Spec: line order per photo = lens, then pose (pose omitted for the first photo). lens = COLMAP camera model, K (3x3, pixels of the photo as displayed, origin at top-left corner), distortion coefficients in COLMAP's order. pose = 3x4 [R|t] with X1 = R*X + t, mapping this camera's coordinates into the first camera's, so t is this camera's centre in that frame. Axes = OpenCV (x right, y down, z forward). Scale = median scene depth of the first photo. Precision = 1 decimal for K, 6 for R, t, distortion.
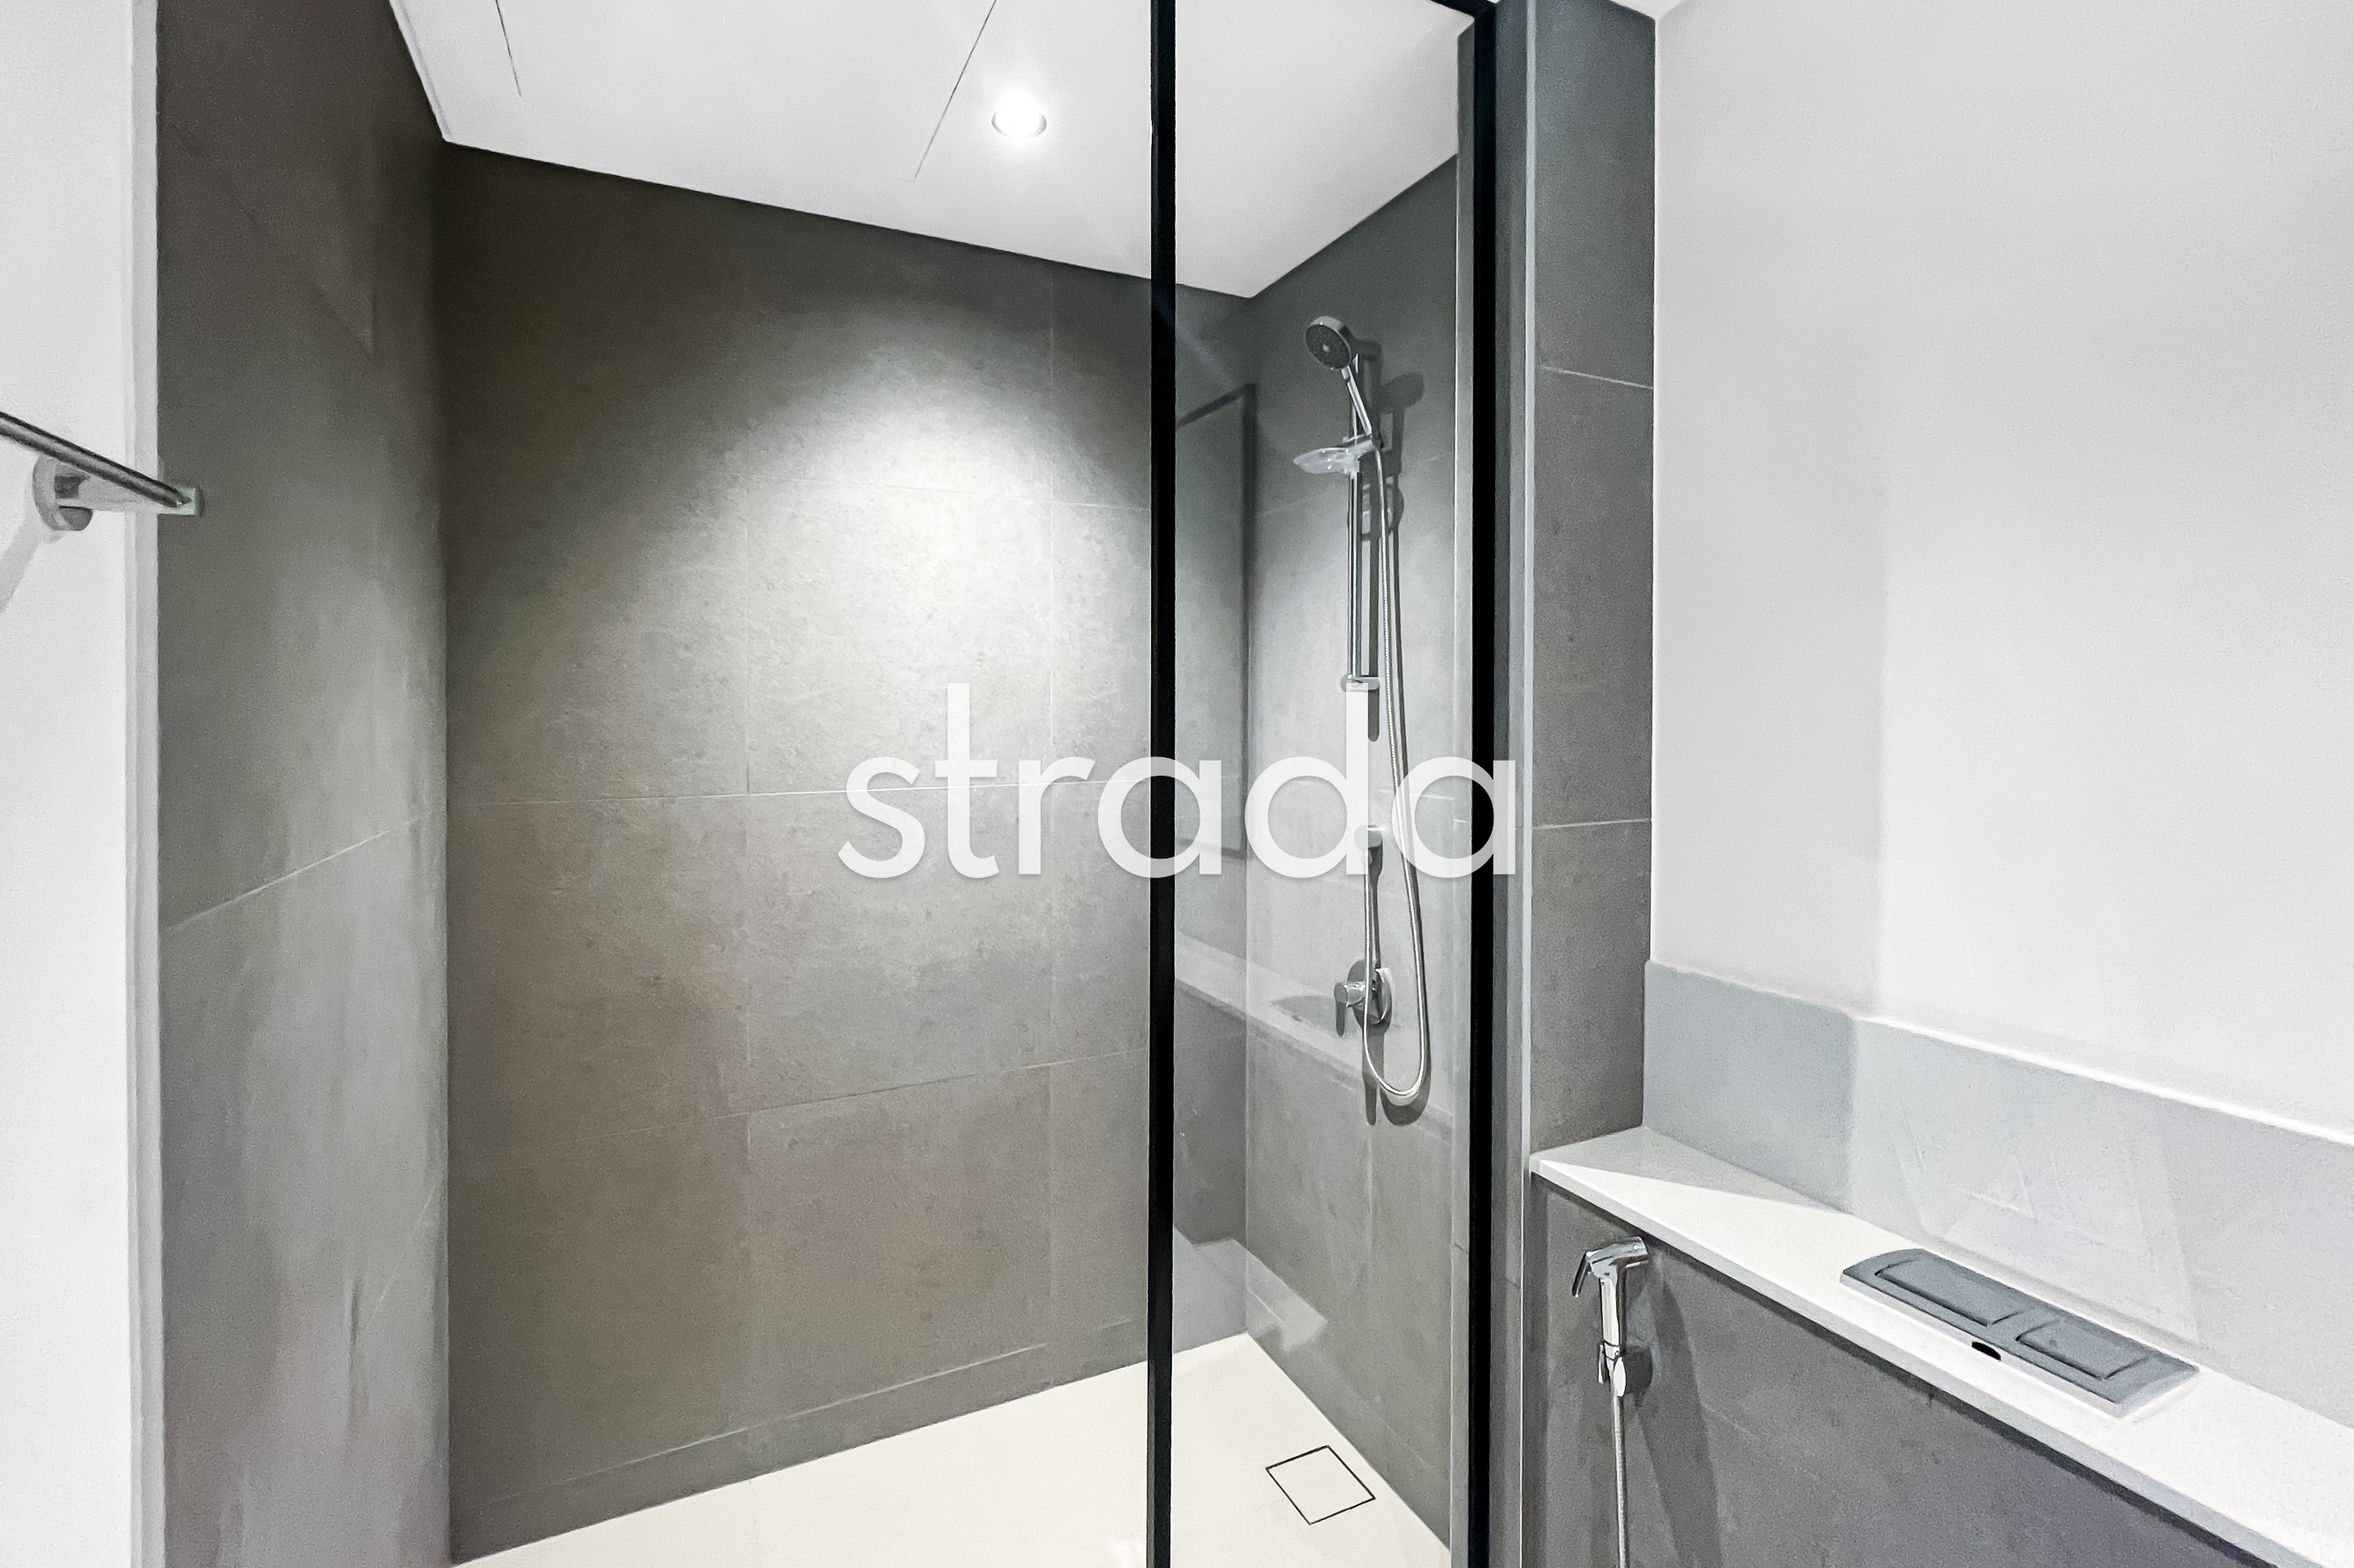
lens RADIAL K [[983.0, 0, 1100.8], [0, 983.0, 712.6], [0, 0, 1]] dist [-0.002834, 0.000097]
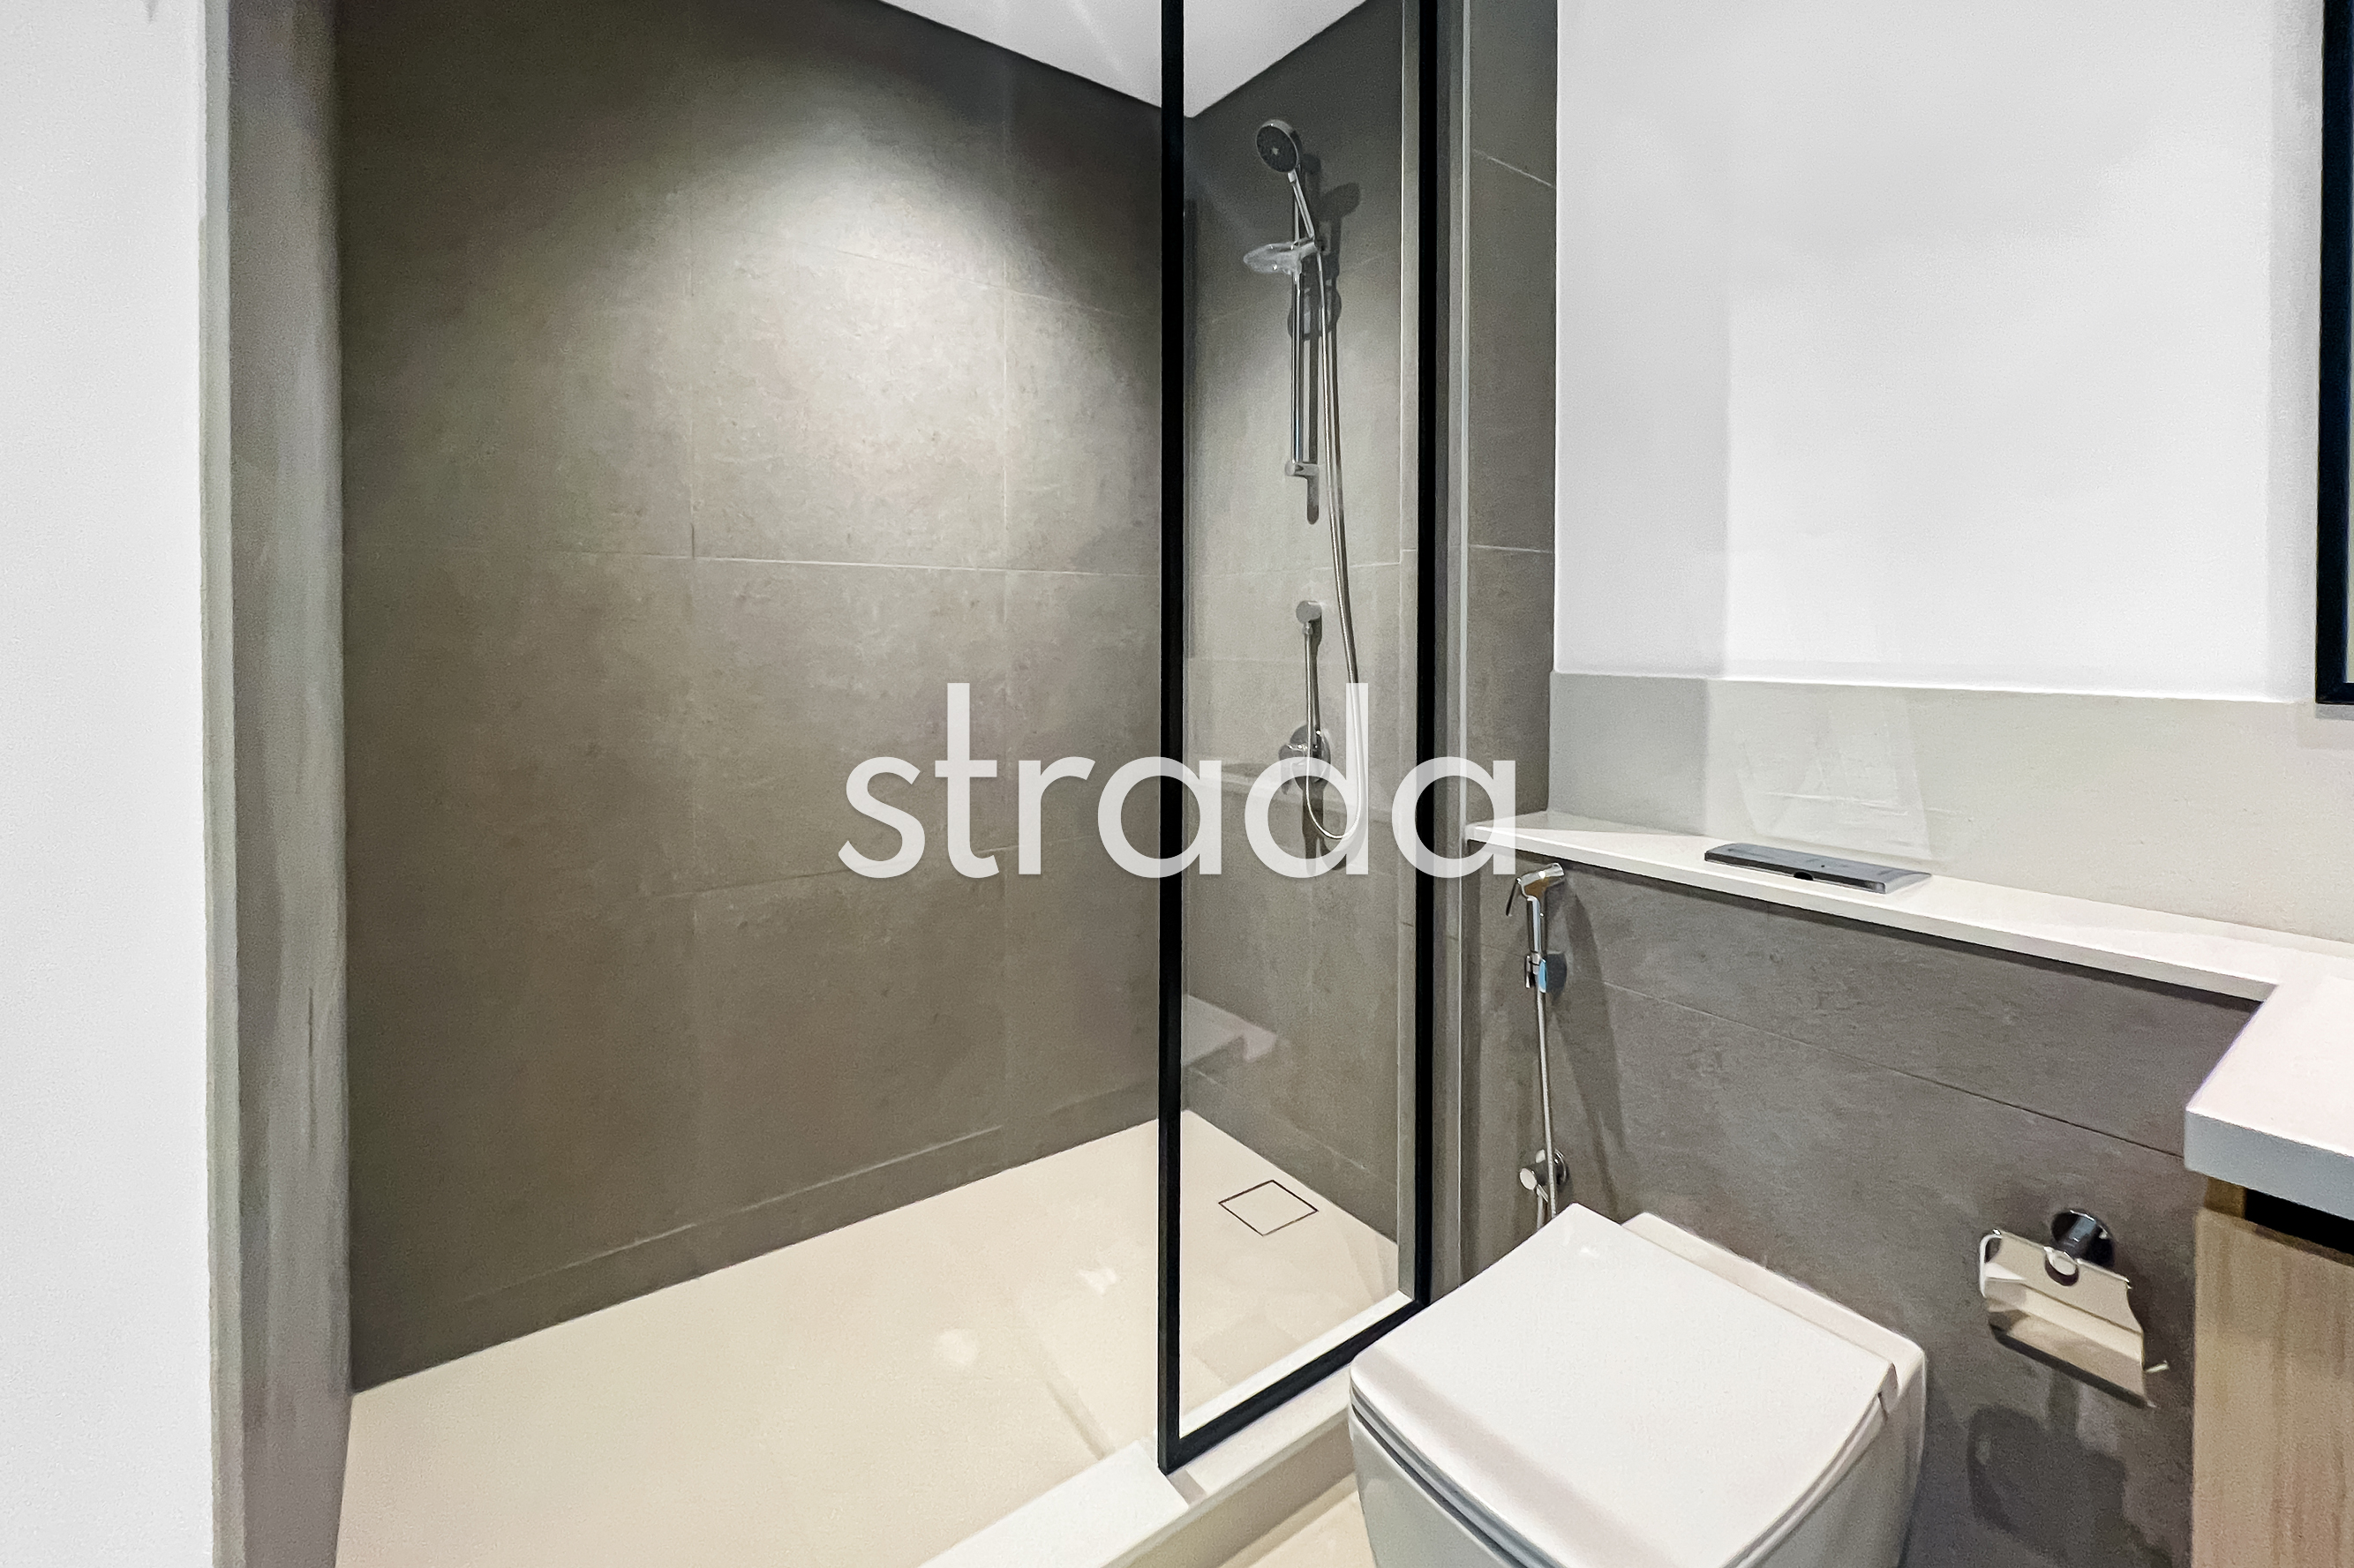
lens RADIAL K [[1017.6, 0, 1217.9], [0, 1017.6, 638.5], [0, 0, 1]] dist [-0.000974, -0.000123]
pose [[0.971613, -0.004524, 0.236531, -0.098956], [0.003112, 0.999975, 0.006345, 0.157576], [-0.236554, -0.005429, 0.971603, -0.078715]]
